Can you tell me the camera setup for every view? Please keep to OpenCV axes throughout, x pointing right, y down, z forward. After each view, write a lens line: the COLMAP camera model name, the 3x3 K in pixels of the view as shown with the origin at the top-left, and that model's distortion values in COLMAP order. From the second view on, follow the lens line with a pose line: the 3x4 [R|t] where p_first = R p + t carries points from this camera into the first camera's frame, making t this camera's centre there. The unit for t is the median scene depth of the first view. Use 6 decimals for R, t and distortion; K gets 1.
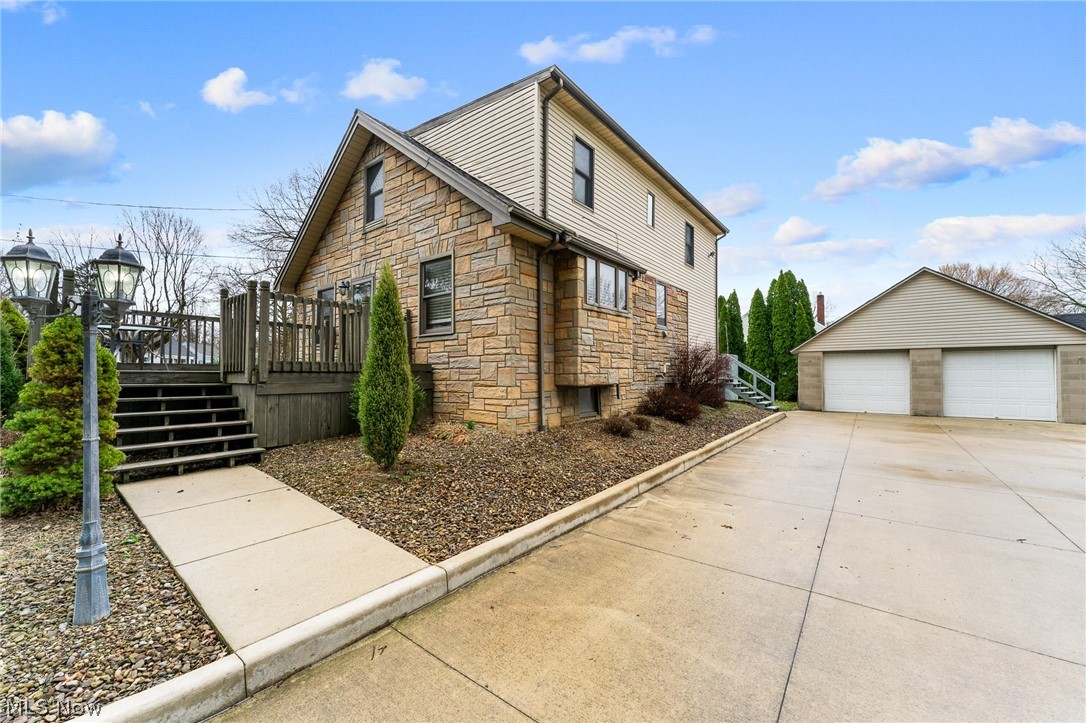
lens RADIAL K [[437.9, 0, 533.7], [0, 437.9, 361.0], [0, 0, 1]] dist [-0.008671, 0.001020]
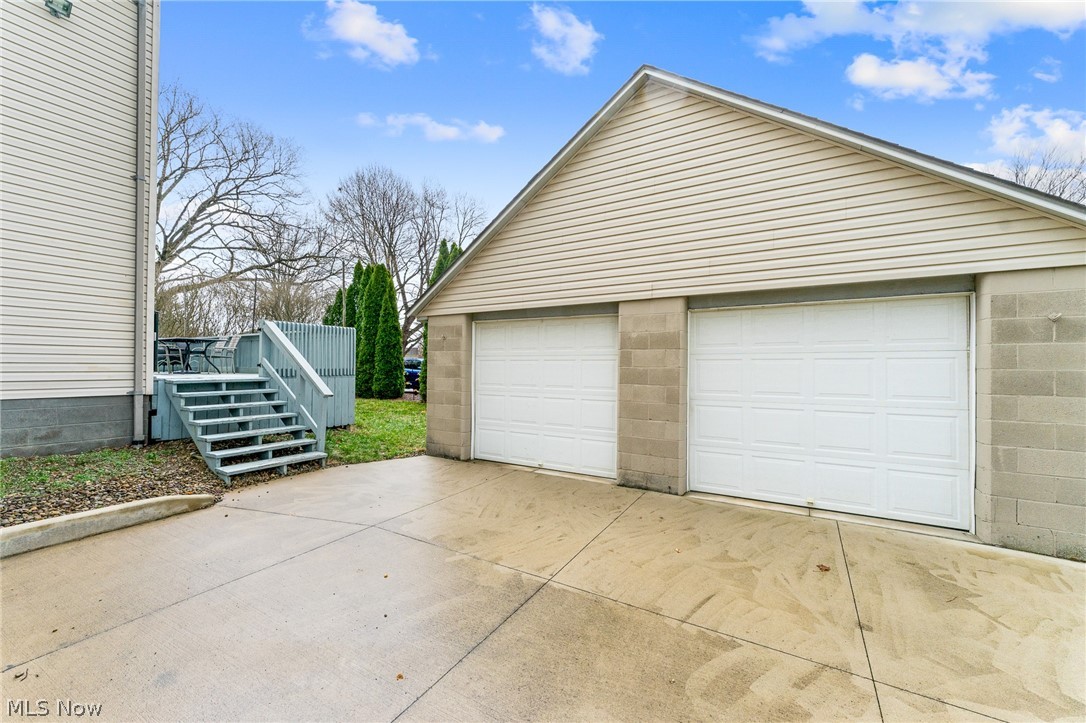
lens RADIAL K [[437.9, 0, 543.9], [0, 437.9, 359.2], [0, 0, 1]] dist [-0.008671, 0.001020]
pose [[0.989158, 0.001493, 0.146848, 0.881637], [-0.004614, 0.999771, 0.020914, 0.015034], [-0.146783, -0.021365, 0.988938, 0.760012]]
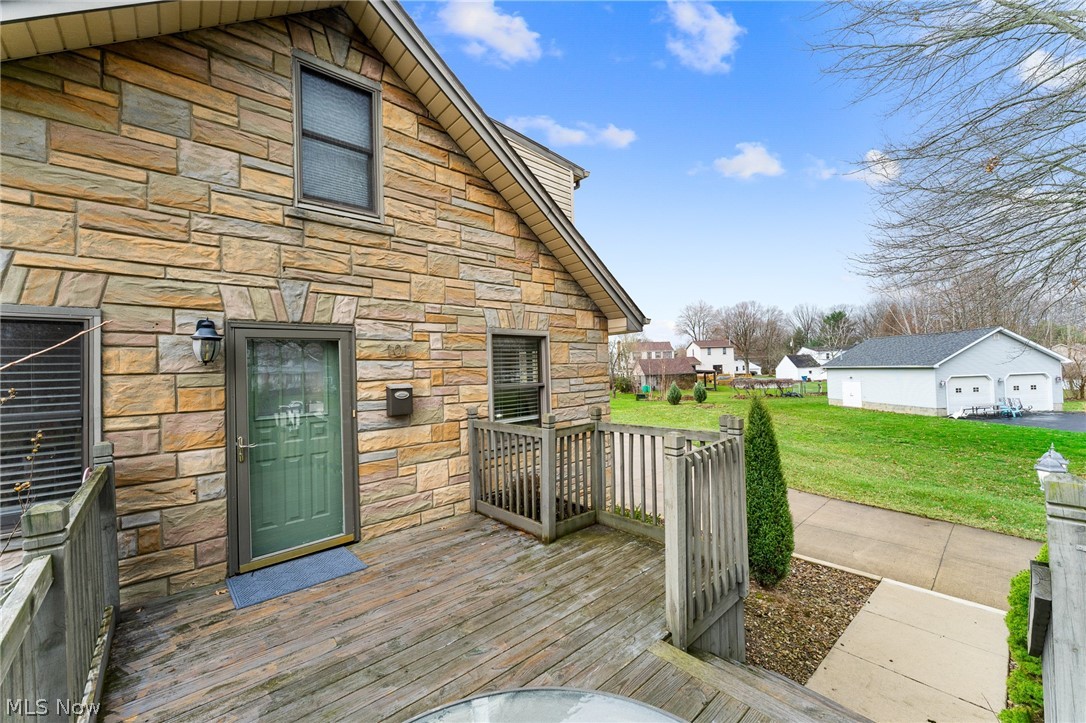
lens RADIAL K [[437.9, 0, 548.6], [0, 437.9, 366.5], [0, 0, 1]] dist [-0.008671, 0.001020]
pose [[0.147821, 0.002783, 0.989010, -0.602692], [-0.000215, 0.999996, -0.002782, -0.118753], [-0.989014, 0.000199, 0.147821, 0.558348]]
